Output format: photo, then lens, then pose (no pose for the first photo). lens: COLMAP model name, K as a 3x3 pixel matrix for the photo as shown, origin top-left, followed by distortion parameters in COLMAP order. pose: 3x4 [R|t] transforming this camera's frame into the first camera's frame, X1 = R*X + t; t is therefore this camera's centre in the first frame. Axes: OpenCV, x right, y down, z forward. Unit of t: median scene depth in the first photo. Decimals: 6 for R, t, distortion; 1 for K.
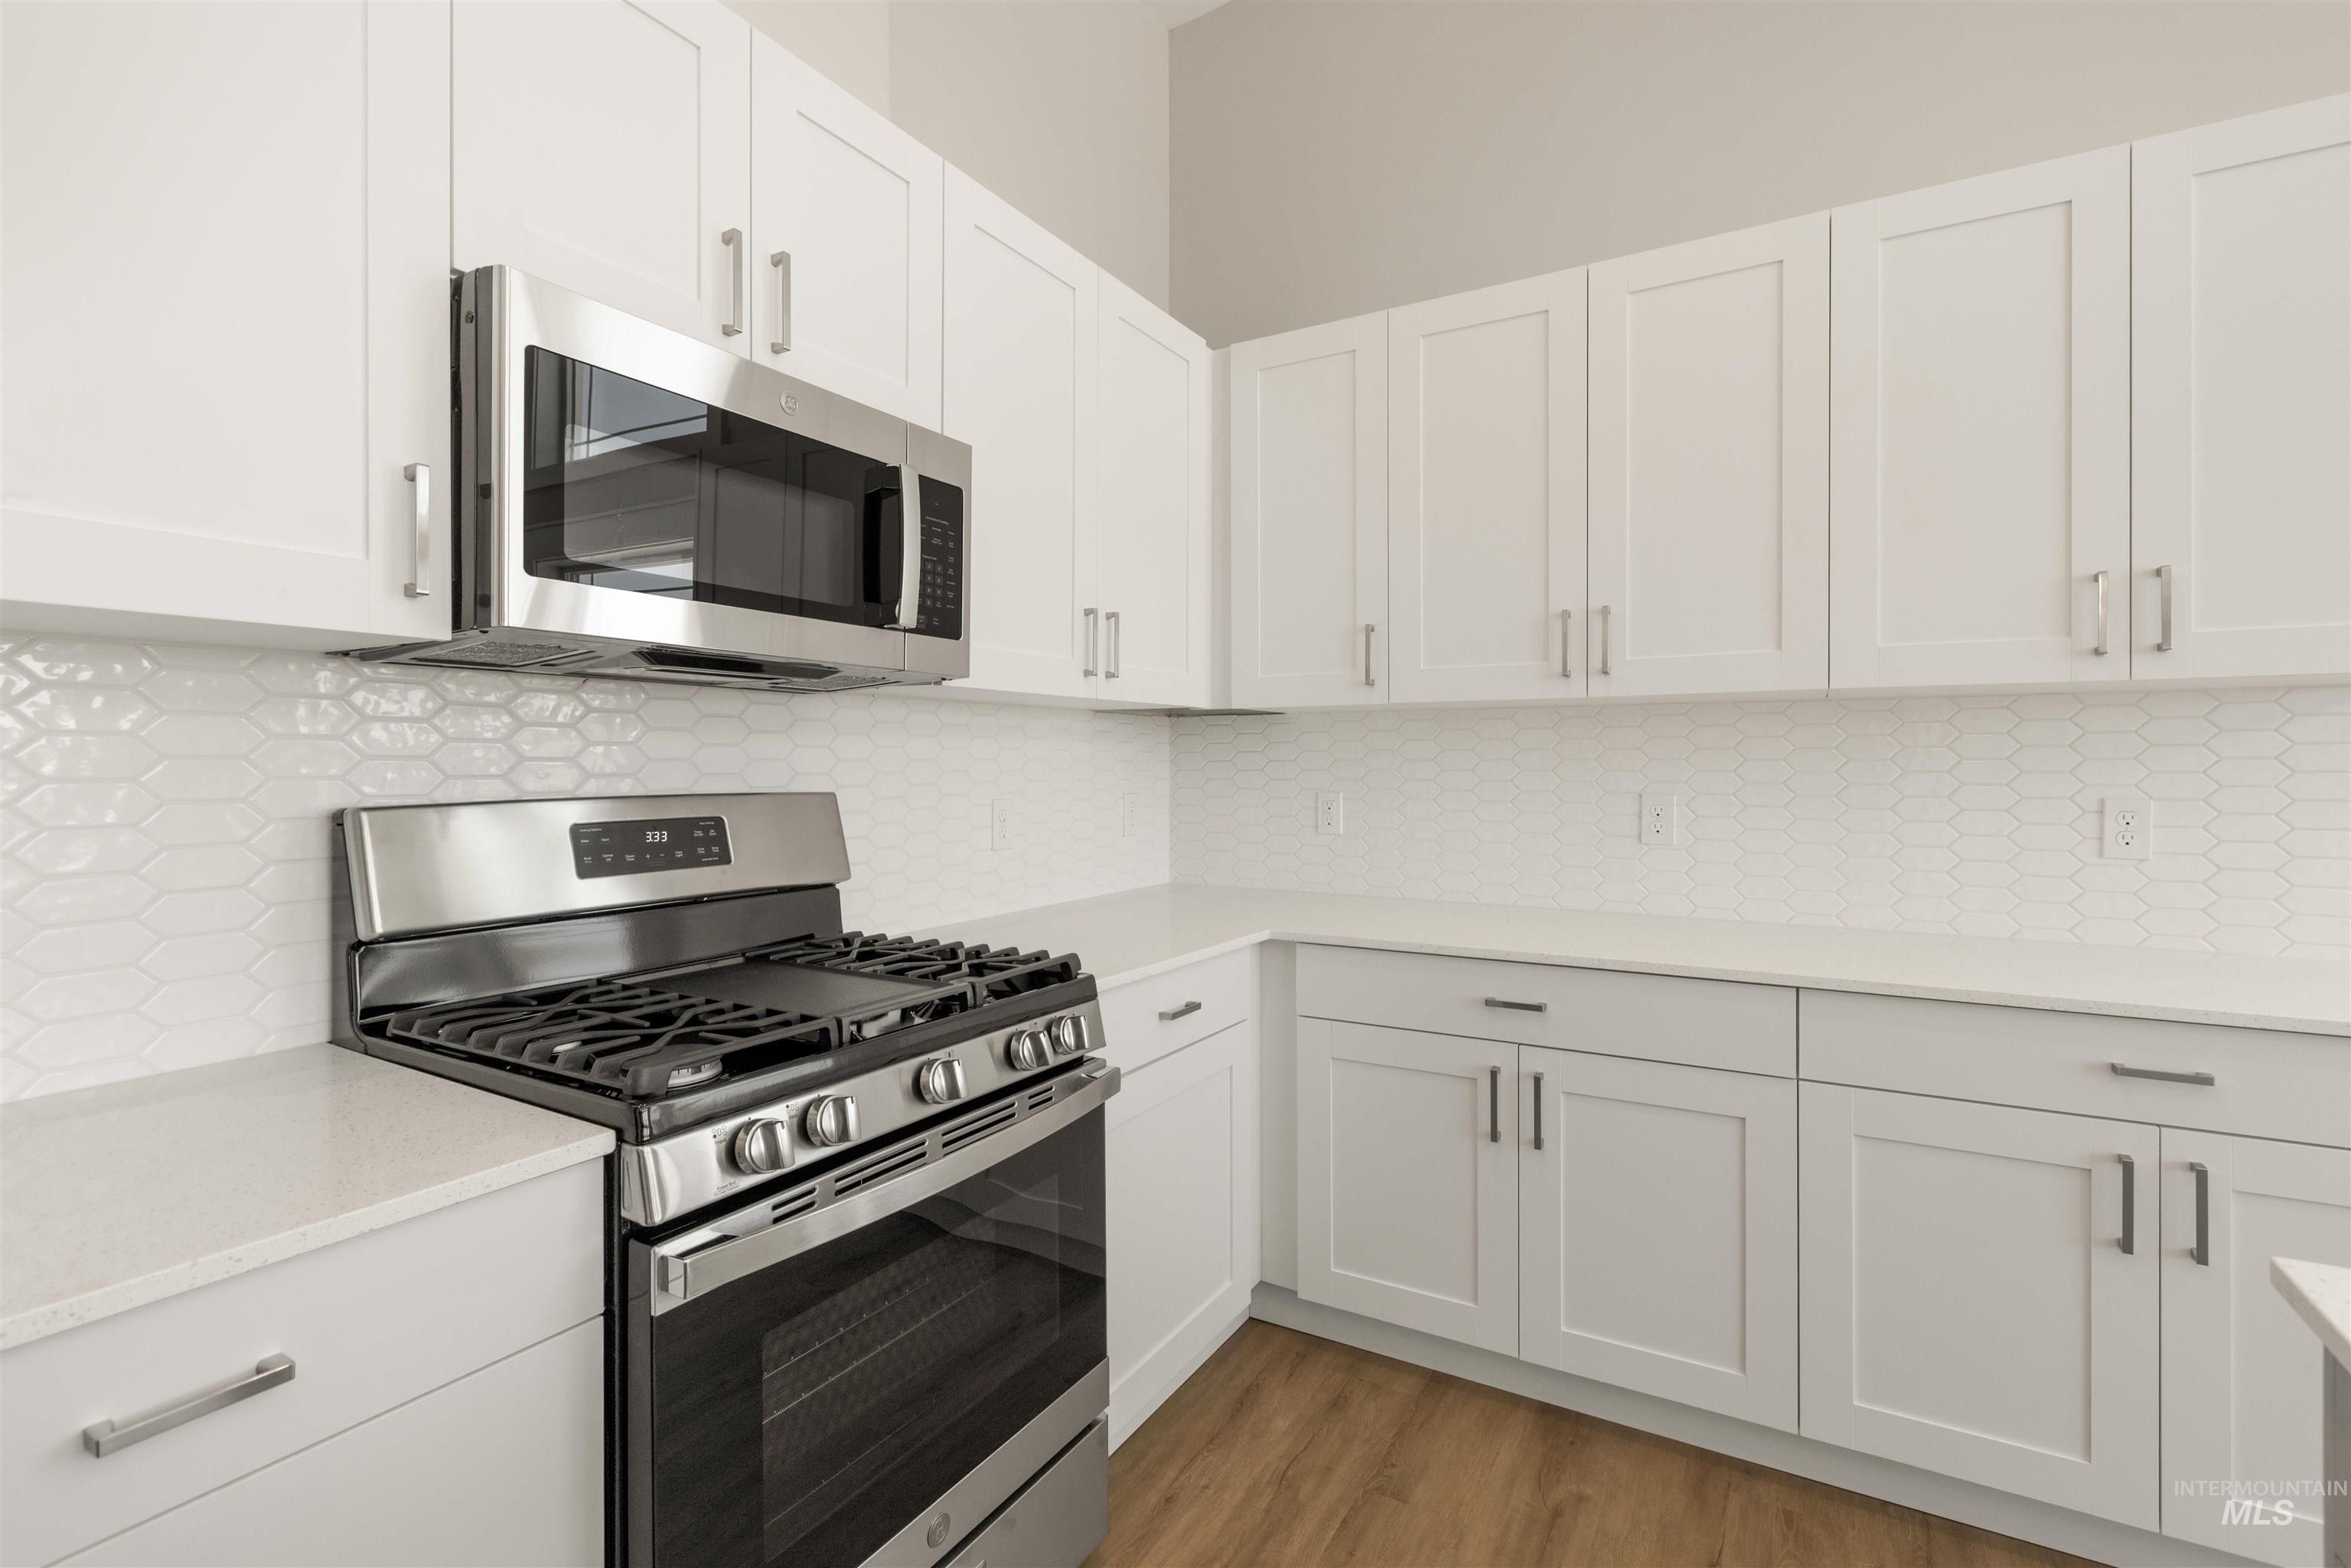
lens RADIAL K [[1074.9, 0, 1161.5], [0, 1074.9, 763.7], [0, 0, 1]] dist [0.001031, -0.001718]
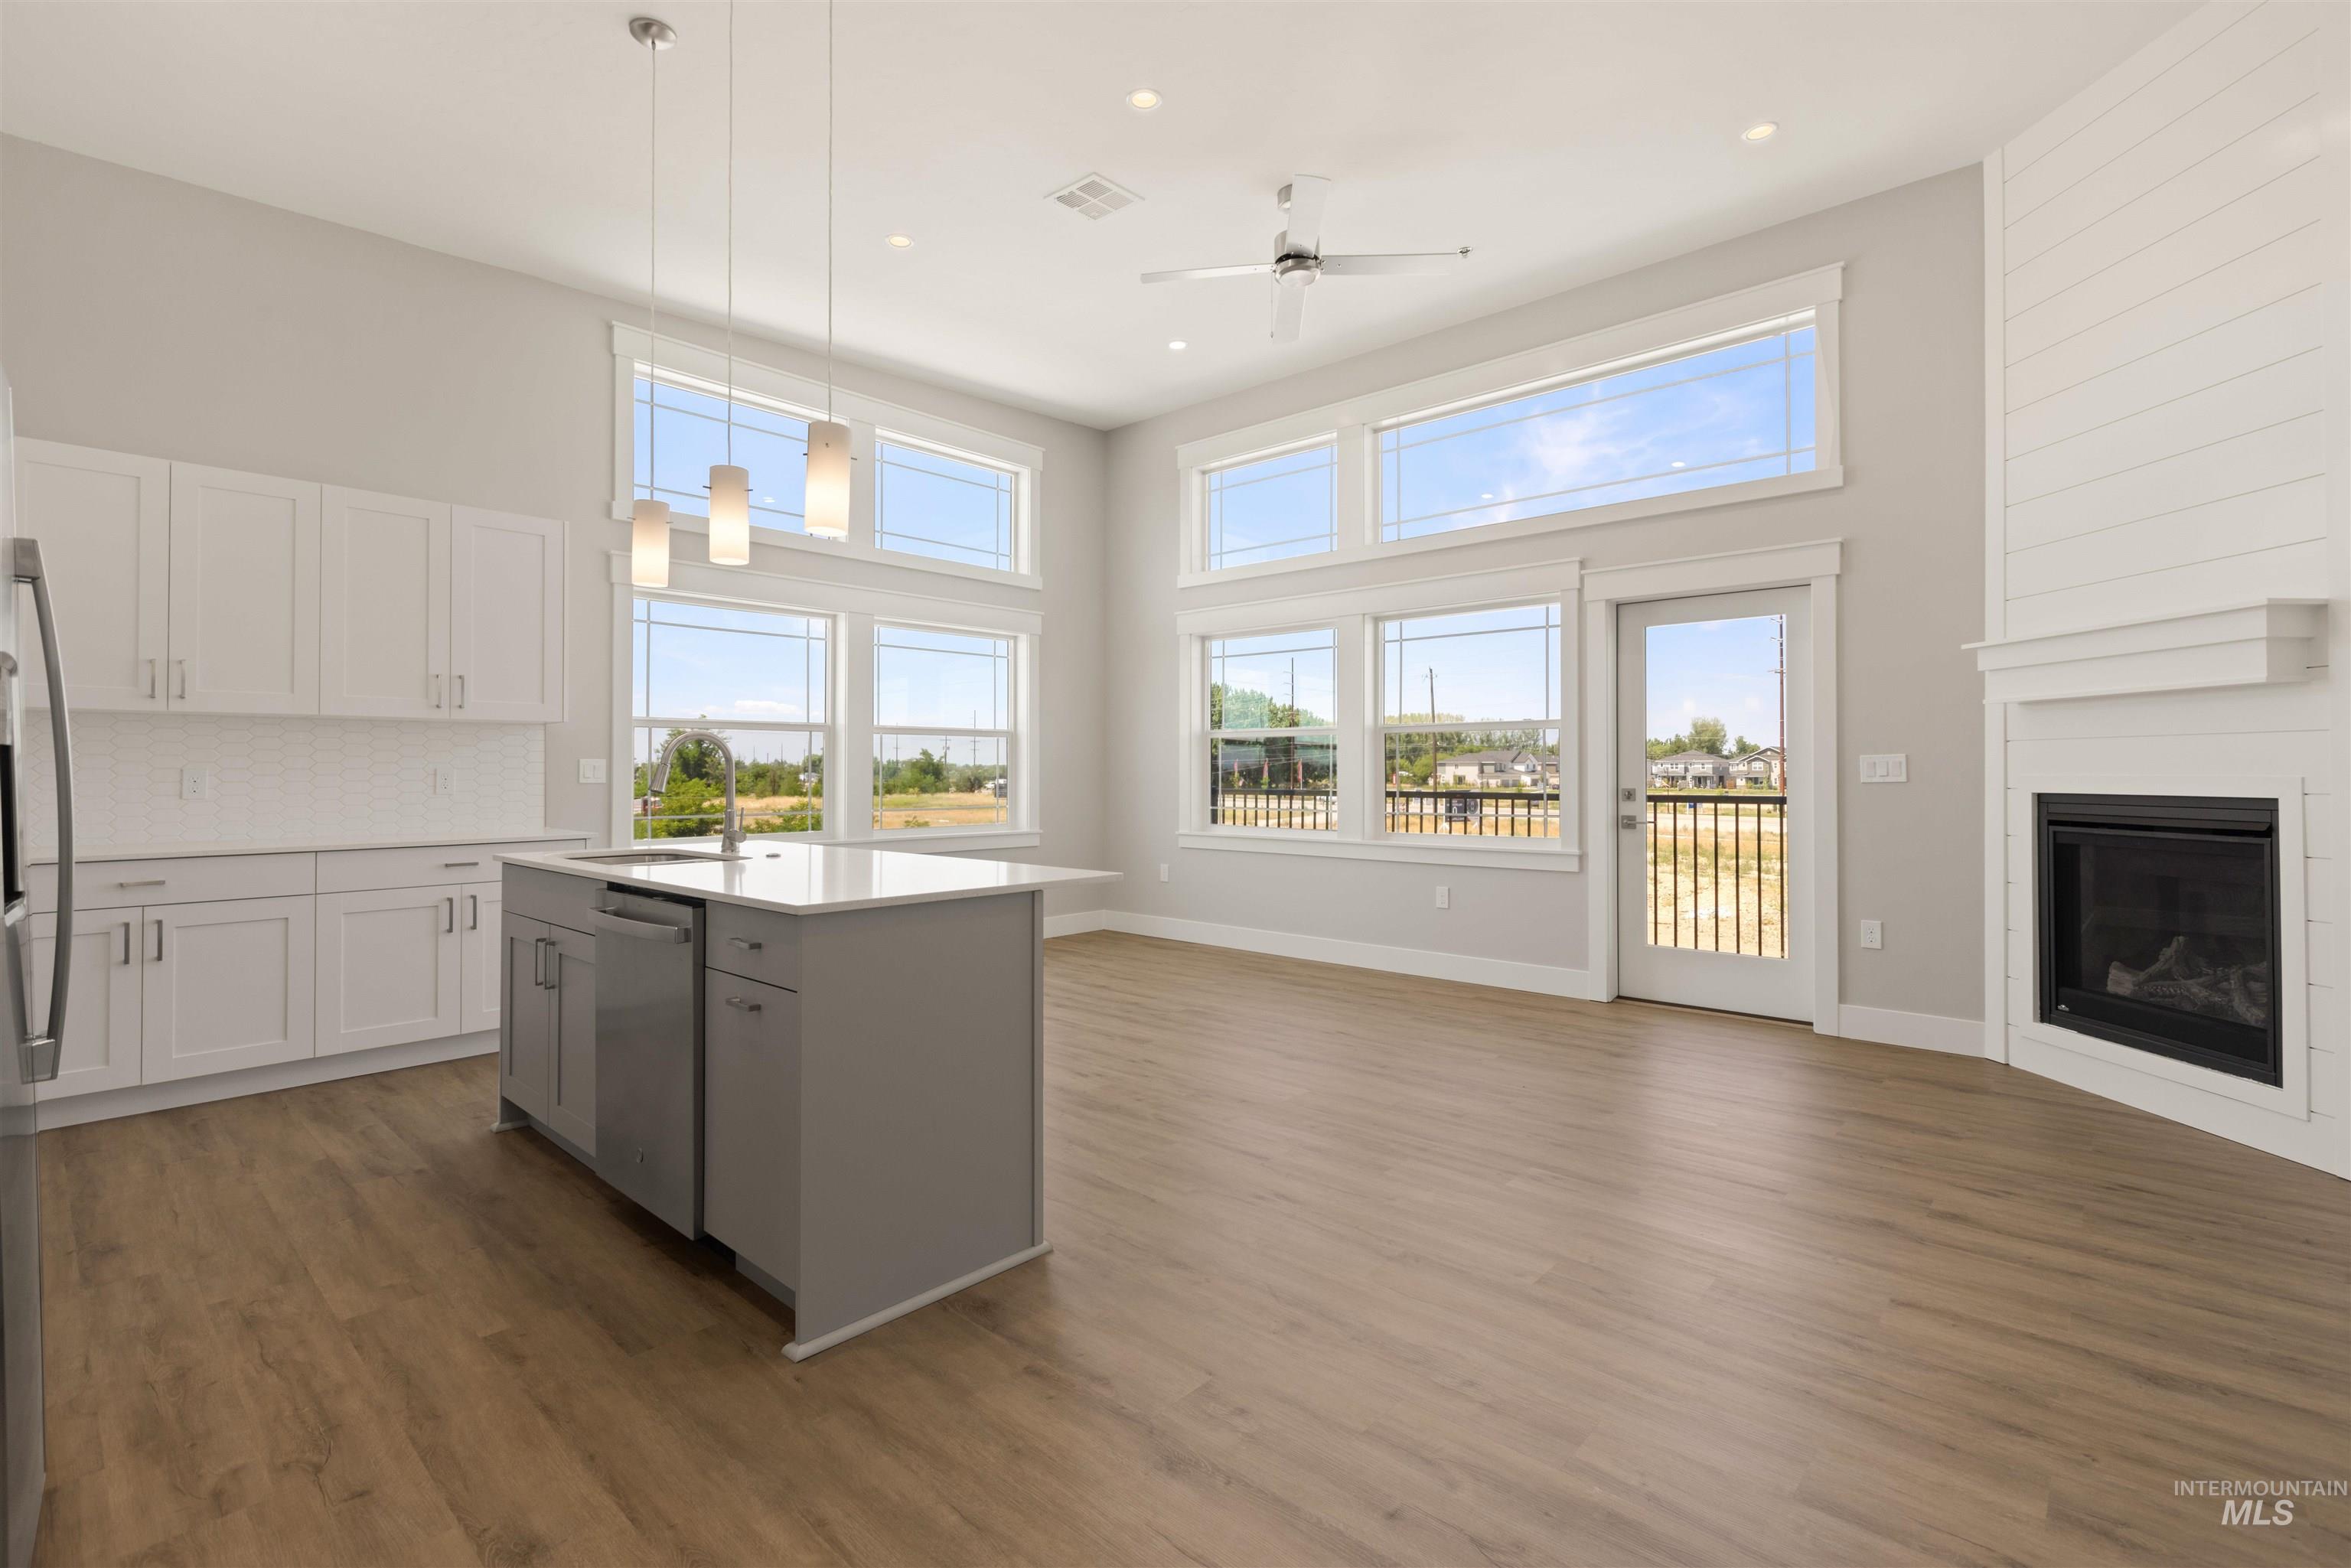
lens RADIAL K [[1074.9, 0, 1181.5], [0, 1074.9, 765.1], [0, 0, 1]] dist [0.001031, -0.001718]
pose [[0.210628, 0.004464, 0.977556, -1.146455], [0.000243, 0.999989, -0.004619, 0.040789], [-0.977566, 0.001210, 0.210624, -1.153165]]
